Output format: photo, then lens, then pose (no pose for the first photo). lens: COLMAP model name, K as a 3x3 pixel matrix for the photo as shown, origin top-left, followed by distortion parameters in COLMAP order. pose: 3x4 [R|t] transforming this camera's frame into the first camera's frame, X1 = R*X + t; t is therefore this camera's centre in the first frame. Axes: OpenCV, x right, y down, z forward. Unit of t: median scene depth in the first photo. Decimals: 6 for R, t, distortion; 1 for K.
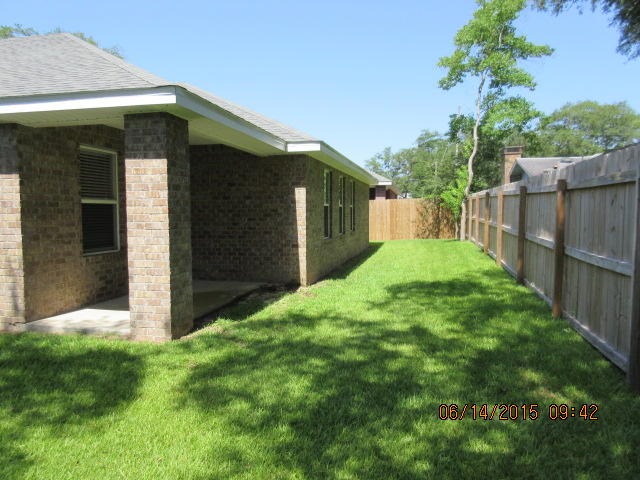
lens RADIAL K [[476.5, 0, 321.0], [0, 476.5, 240.0], [0, 0, 1]] dist [-0.003423, -0.001886]
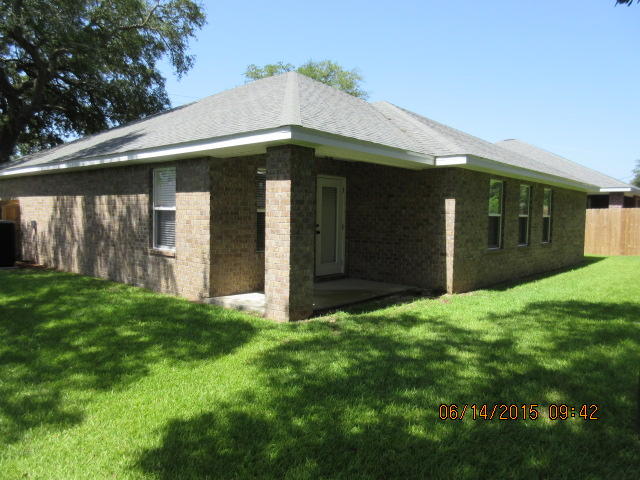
lens RADIAL K [[476.5, 0, 319.8], [0, 476.5, 240.8], [0, 0, 1]] dist [-0.003423, -0.001886]
pose [[0.873293, 0.043402, -0.485259, 0.366477], [-0.047613, 0.998859, 0.003653, -0.014572], [0.484864, 0.019915, 0.874363, -0.083730]]
